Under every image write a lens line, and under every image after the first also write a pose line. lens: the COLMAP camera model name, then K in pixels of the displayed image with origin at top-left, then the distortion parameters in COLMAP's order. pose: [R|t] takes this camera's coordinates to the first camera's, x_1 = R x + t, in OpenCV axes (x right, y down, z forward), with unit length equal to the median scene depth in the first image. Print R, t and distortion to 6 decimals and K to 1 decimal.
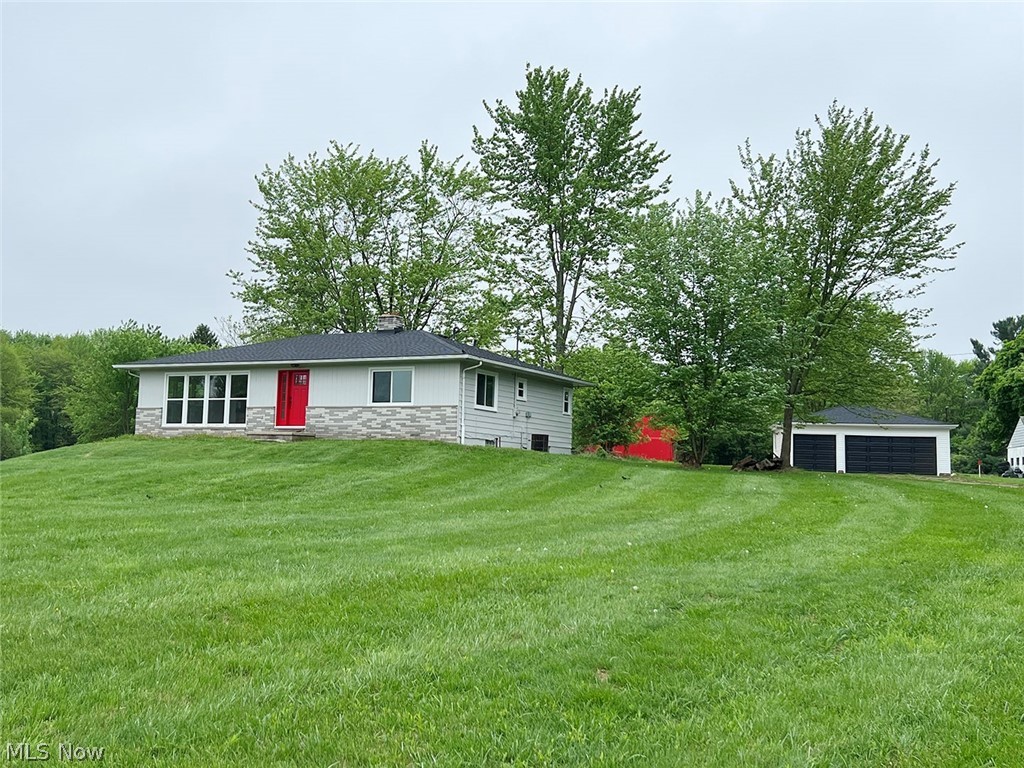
lens RADIAL K [[1156.6, 0, 511.2], [0, 1156.6, 382.9], [0, 0, 1]] dist [0.025617, 0.000000]
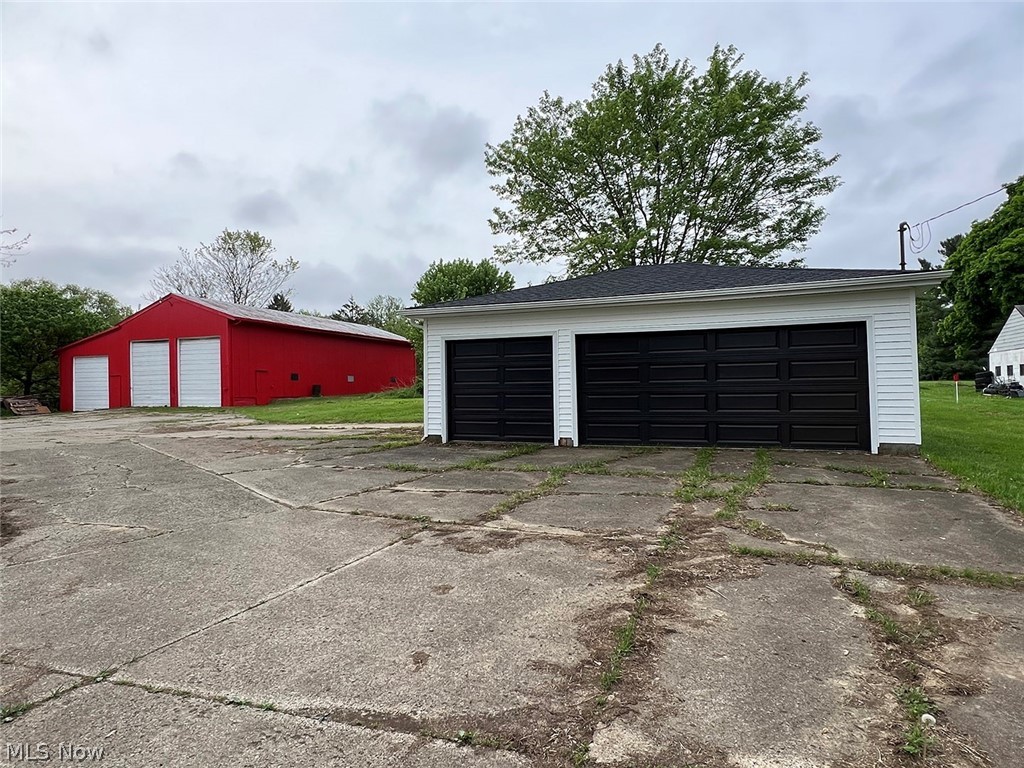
lens RADIAL K [[596.5, 0, 514.8], [0, 596.5, 383.7], [0, 0, 1]] dist [0.002077, 0.000833]
pose [[0.977801, -0.037544, -0.206143, 0.210997], [0.053721, 0.995851, 0.073447, 0.031634], [0.202530, -0.082891, 0.975762, 0.570146]]
